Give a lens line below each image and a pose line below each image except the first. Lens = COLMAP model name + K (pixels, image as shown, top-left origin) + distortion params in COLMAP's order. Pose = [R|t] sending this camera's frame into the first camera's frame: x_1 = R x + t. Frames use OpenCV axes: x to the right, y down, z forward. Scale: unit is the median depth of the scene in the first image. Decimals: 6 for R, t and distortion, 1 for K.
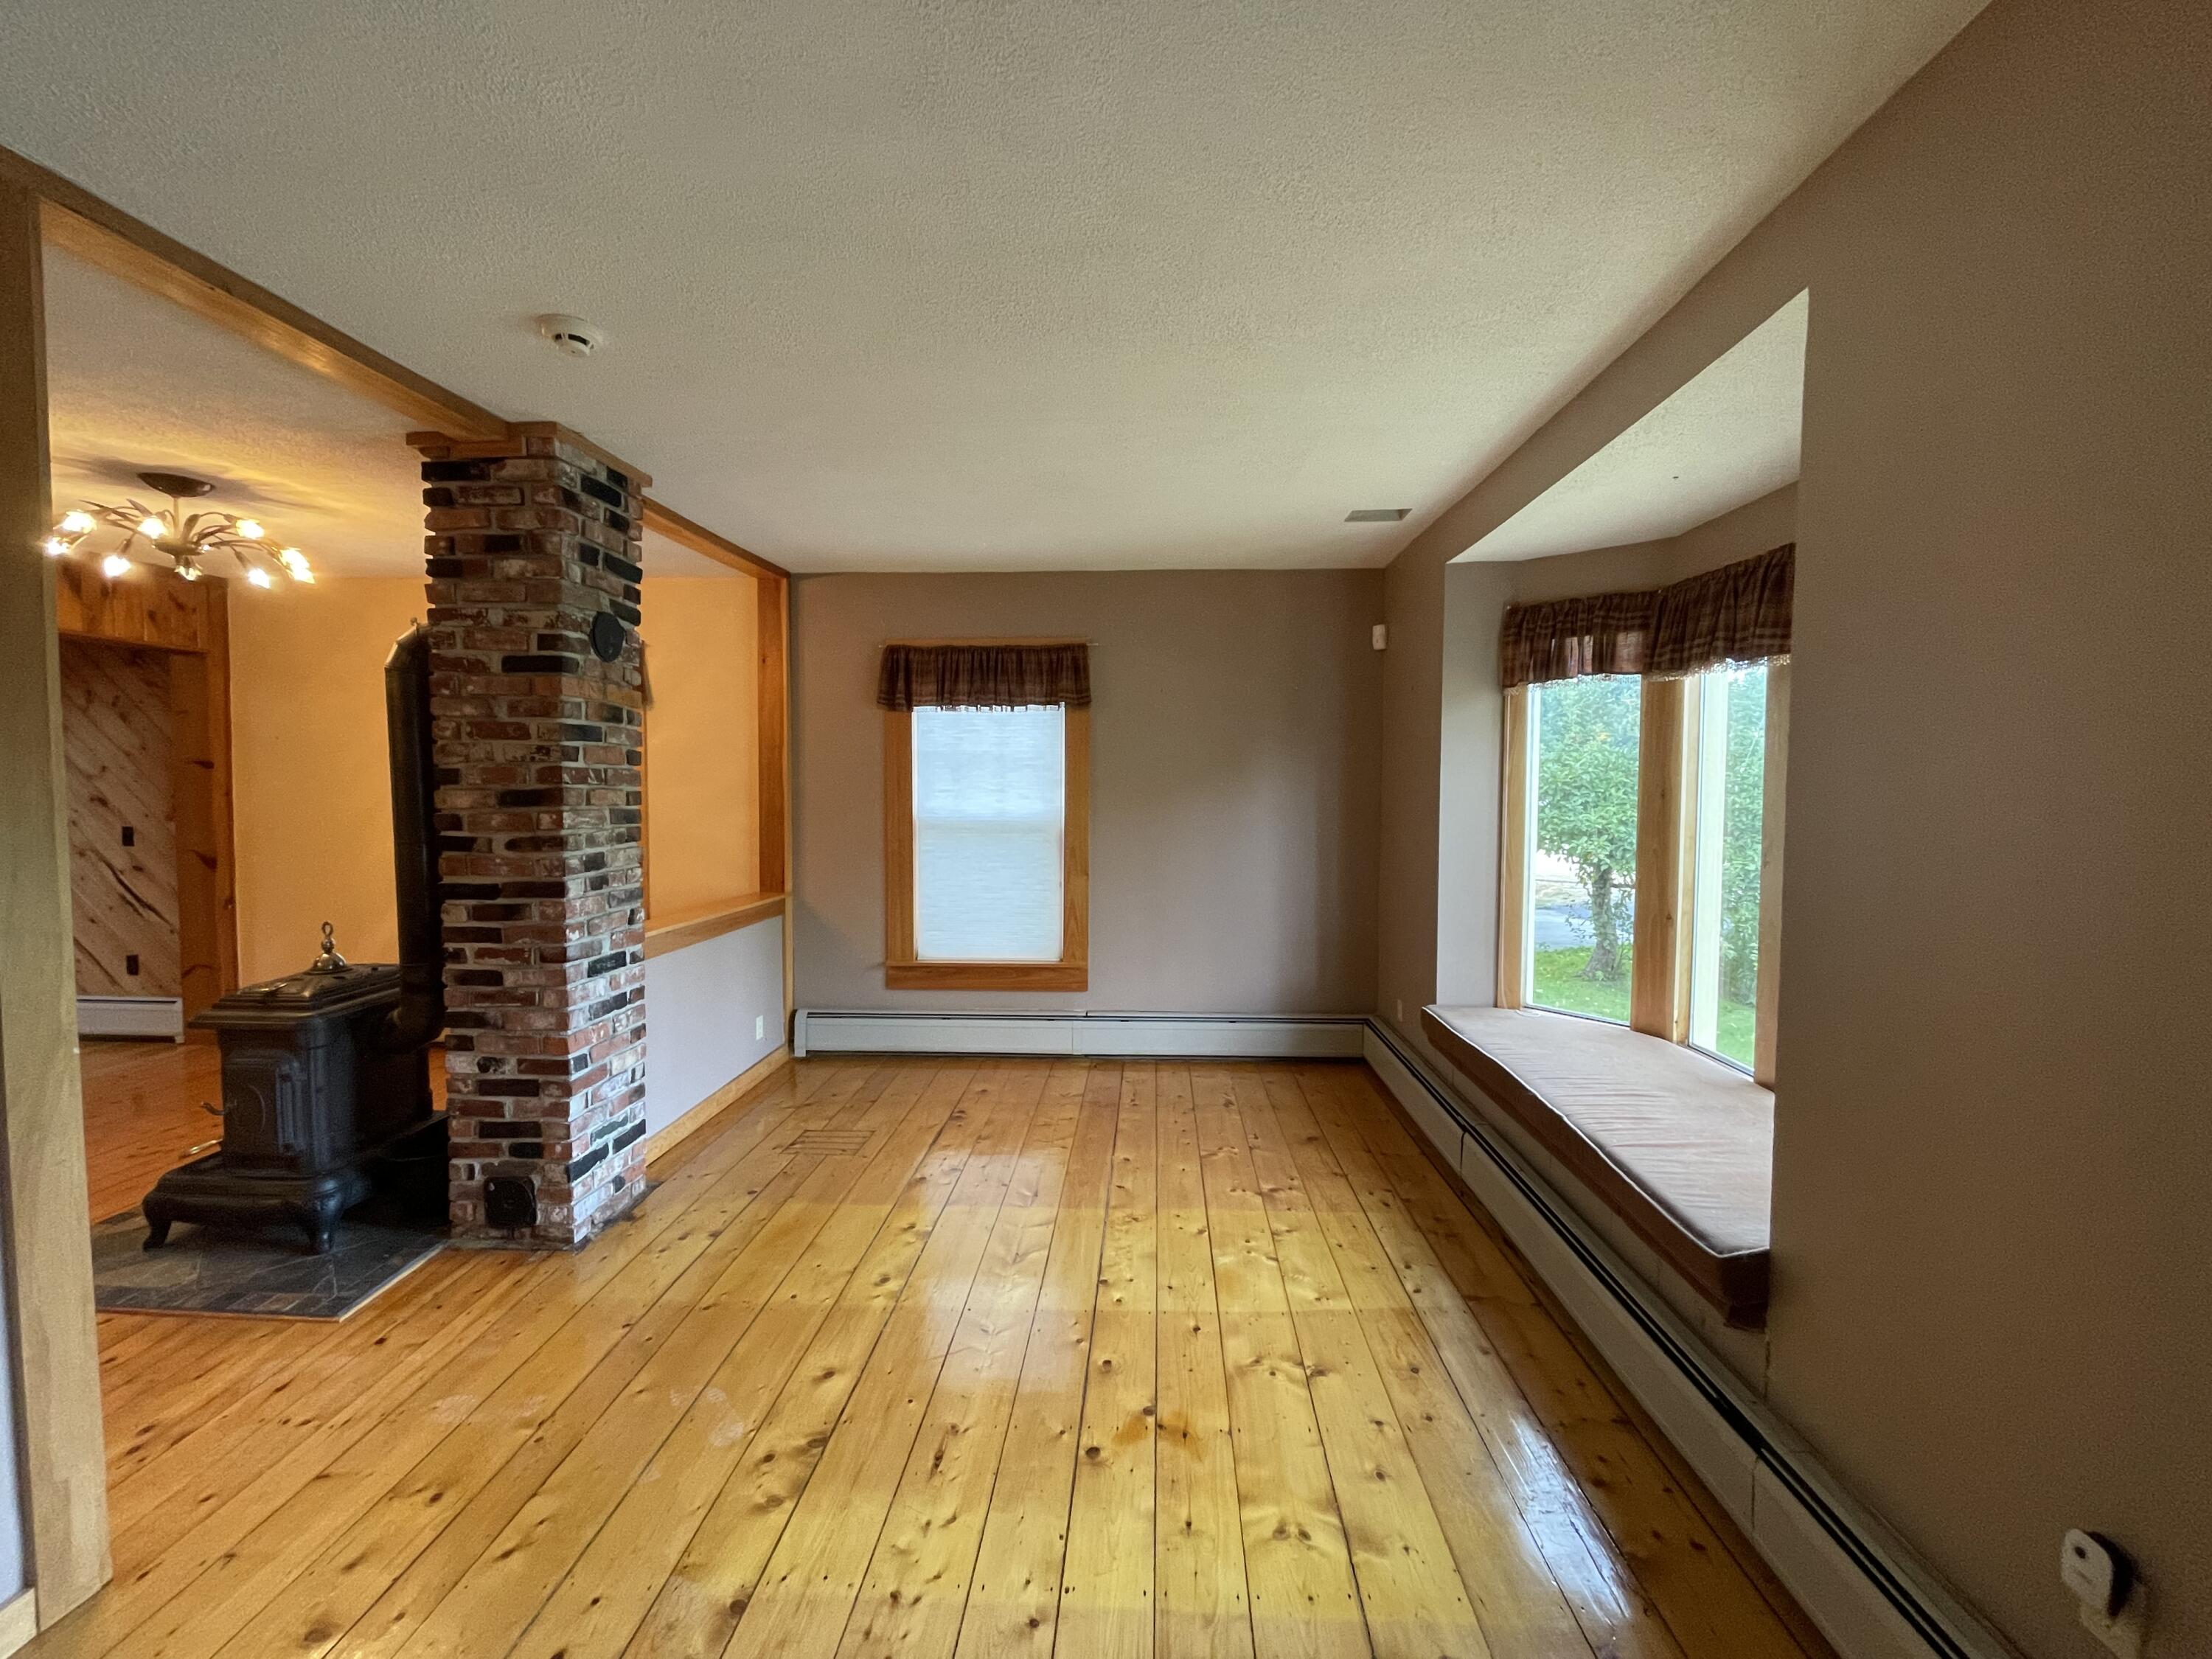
lens RADIAL K [[895.2, 0, 1104.7], [0, 895.2, 828.8], [0, 0, 1]] dist [0.001144, 0.000224]
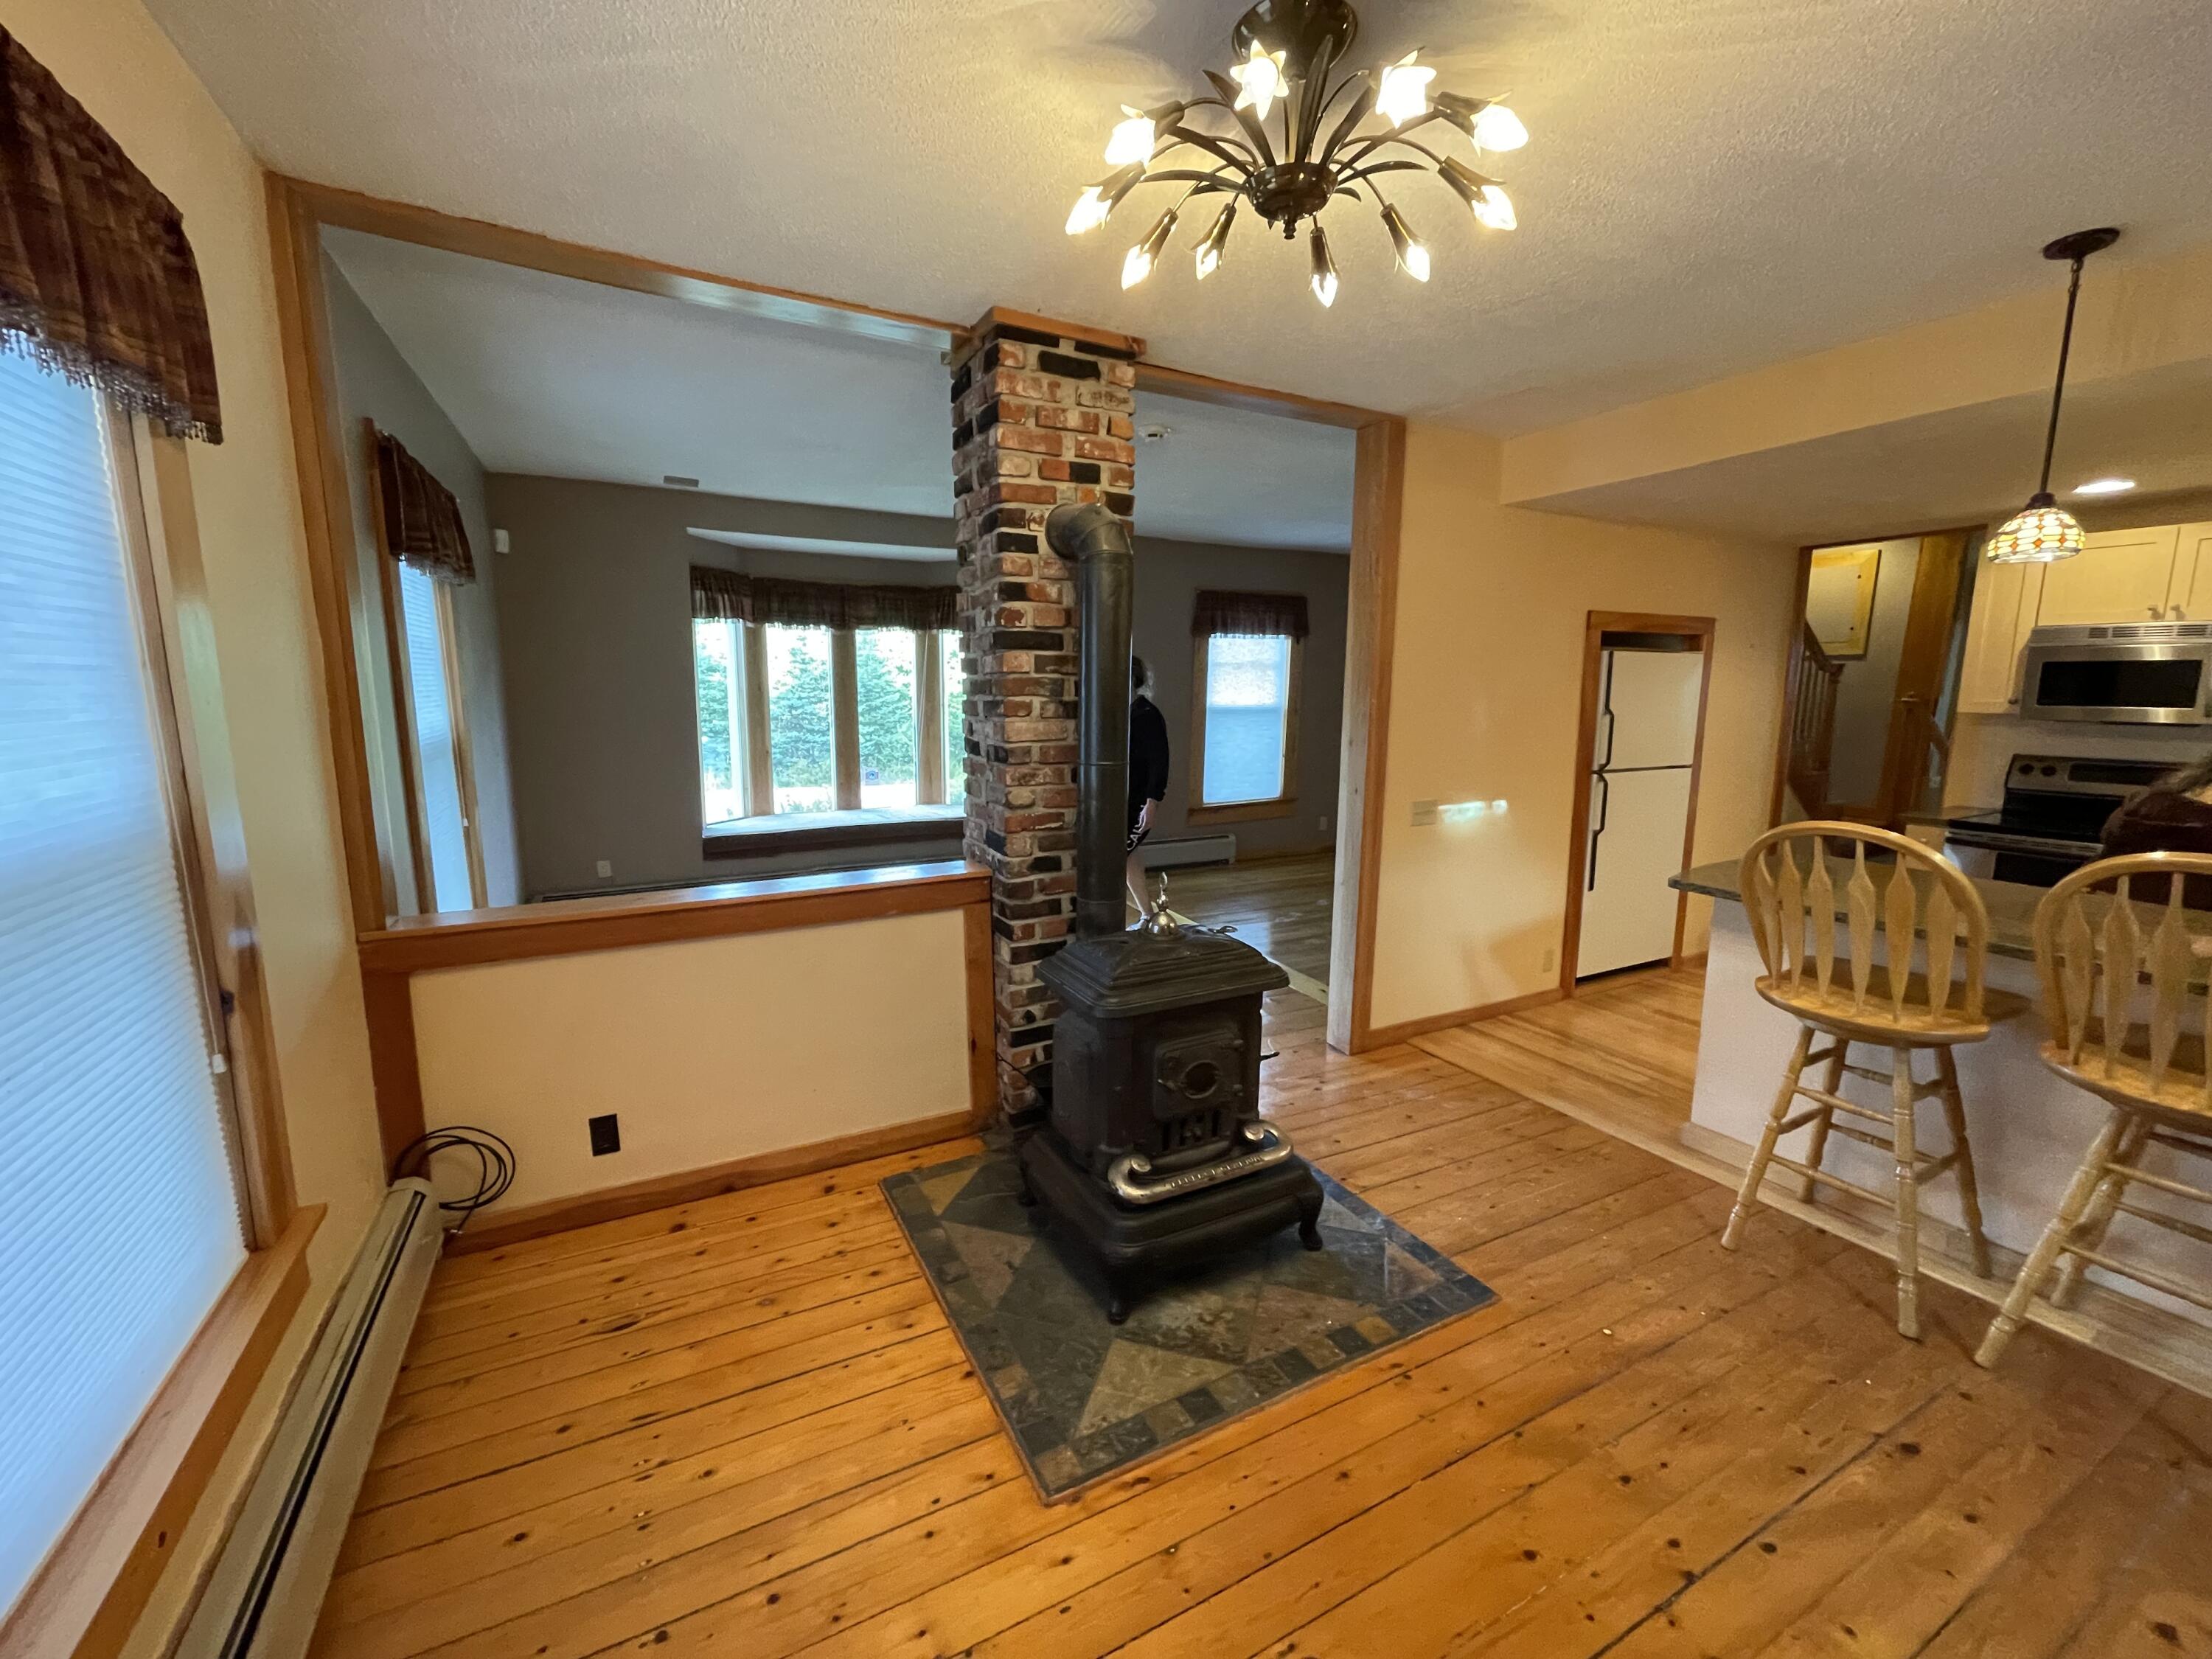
lens RADIAL K [[895.2, 0, 1103.2], [0, 895.2, 826.5], [0, 0, 1]] dist [0.001144, 0.000224]
pose [[-0.512956, -0.147284, 0.845685, -0.912086], [0.035746, 0.980651, 0.192472, -0.053510], [-0.857671, 0.128960, -0.497766, 0.858914]]
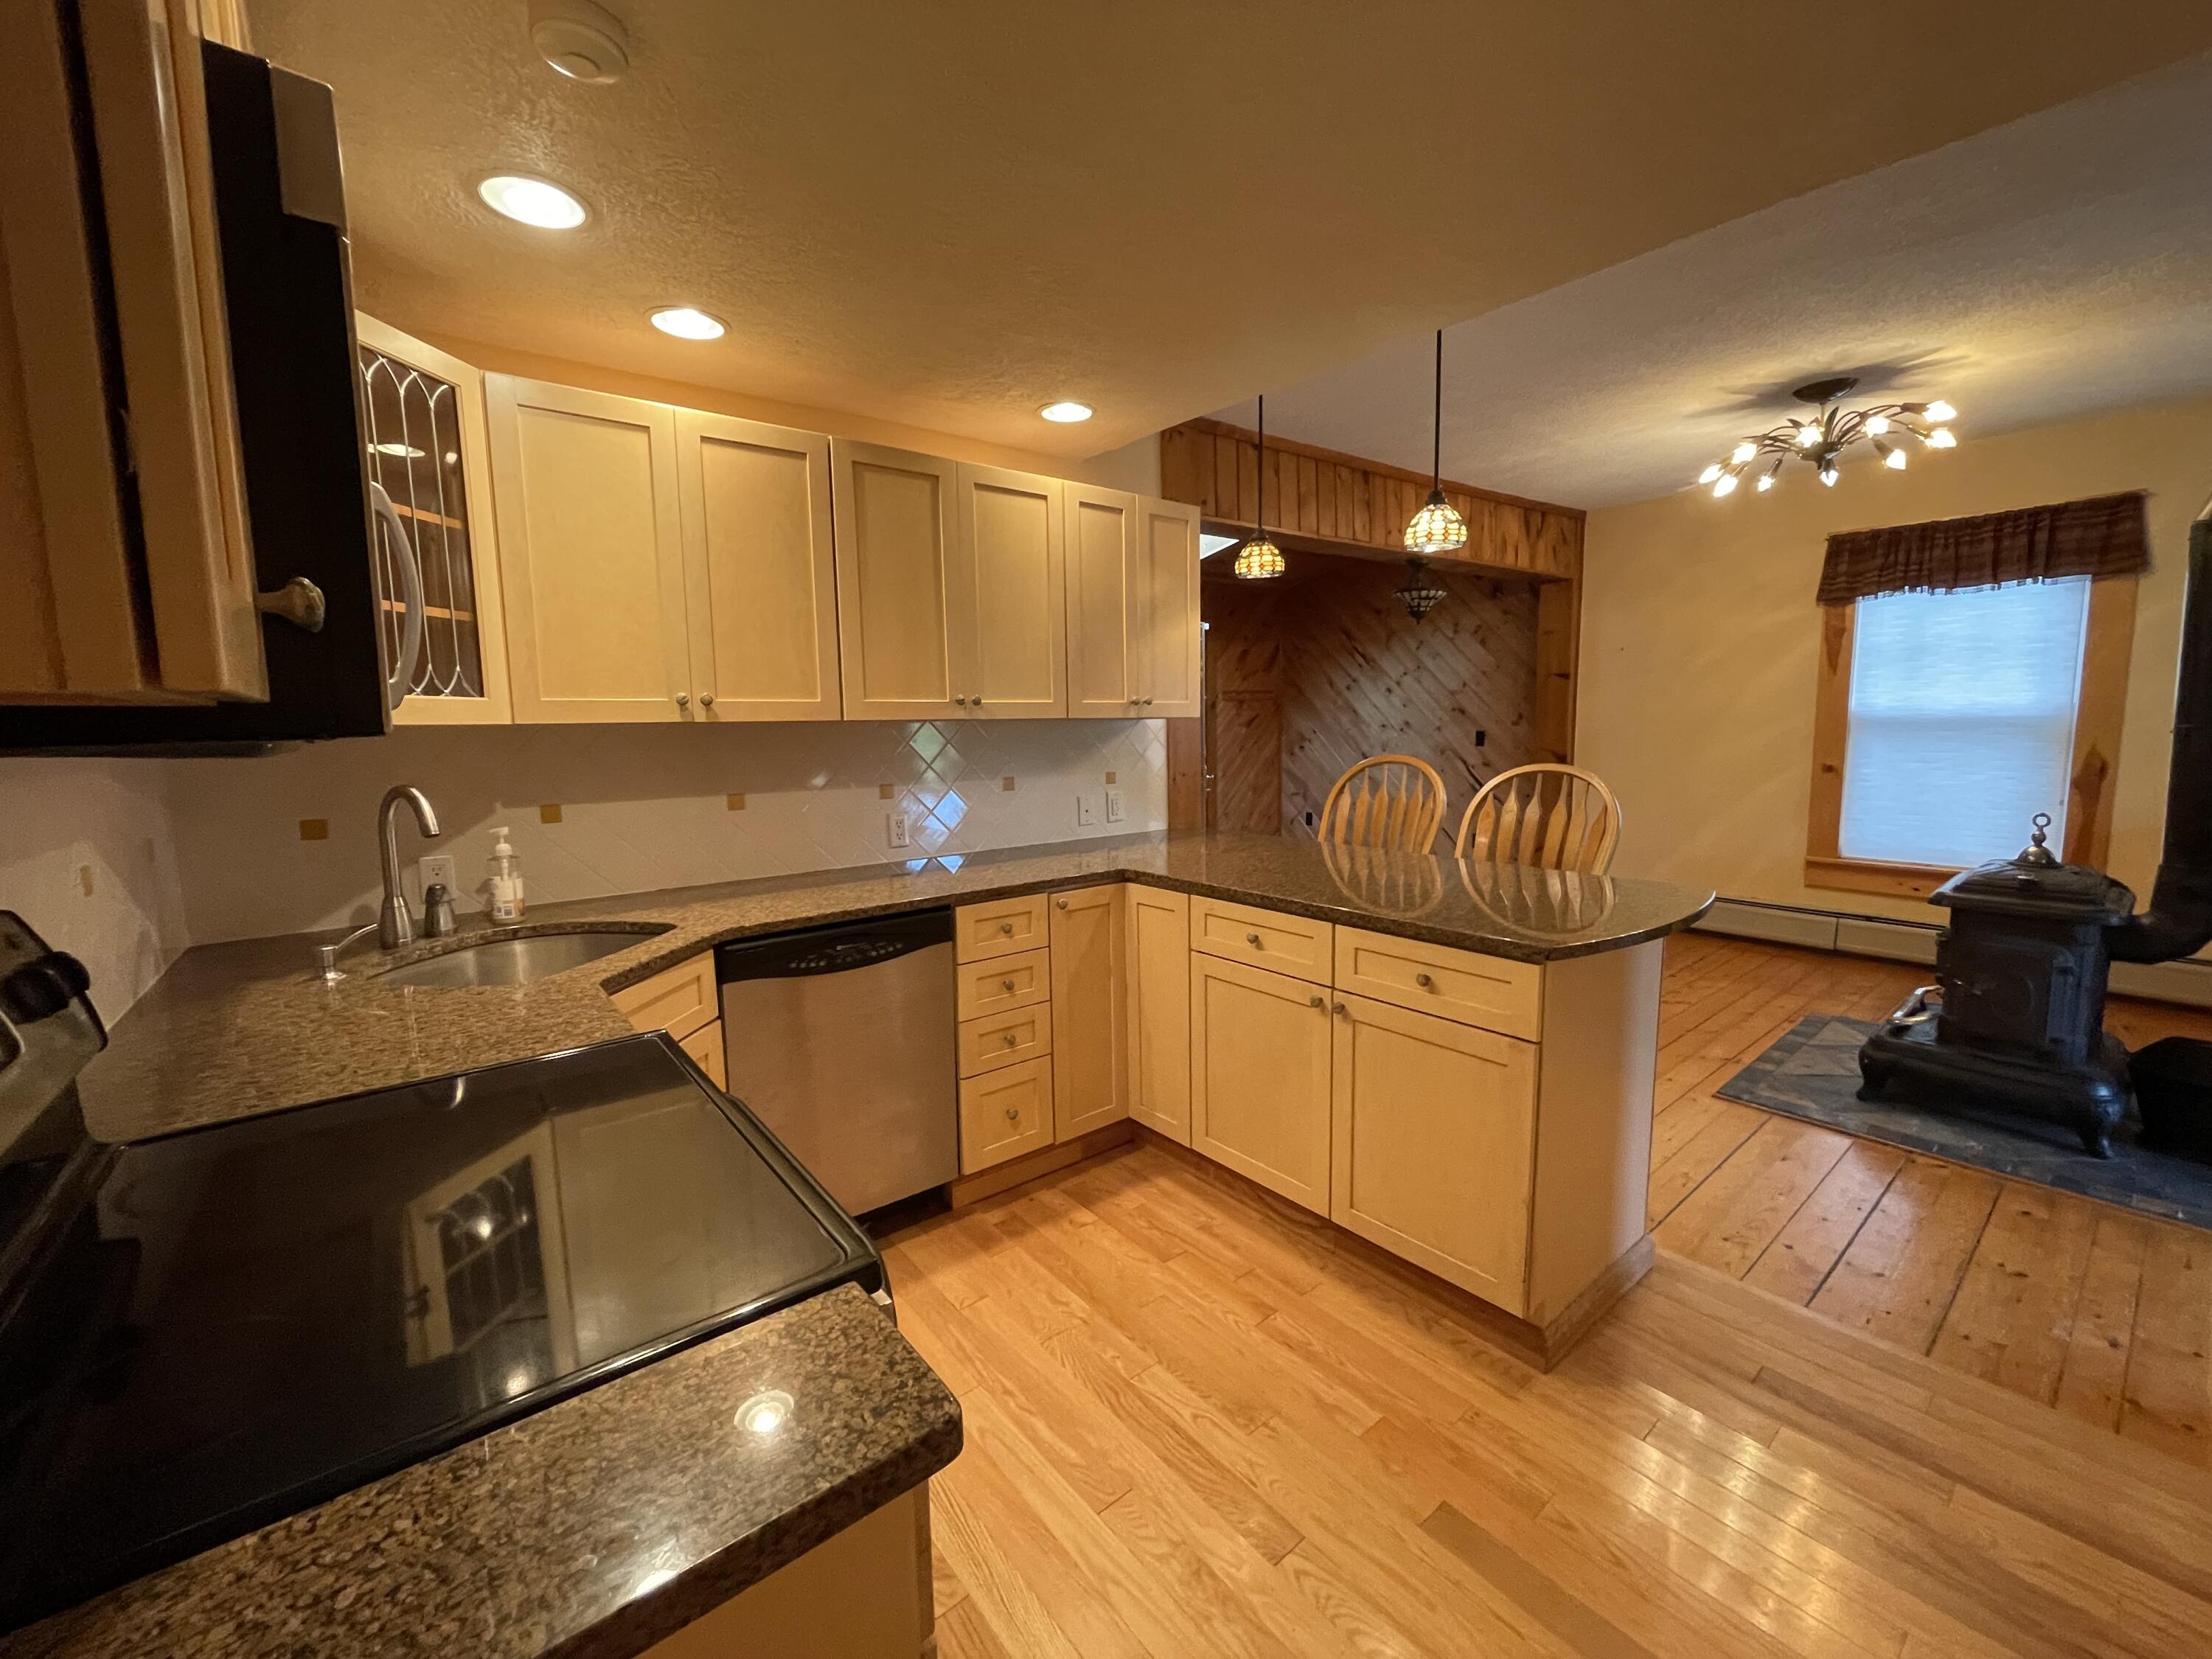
lens RADIAL K [[895.2, 0, 1101.1], [0, 895.2, 828.1], [0, 0, 1]] dist [0.001144, 0.000224]
pose [[0.661705, 0.070136, -0.746476, -0.499974], [-0.004947, 0.996002, 0.089195, 0.024230], [0.749748, -0.055328, 0.659407, -0.229879]]
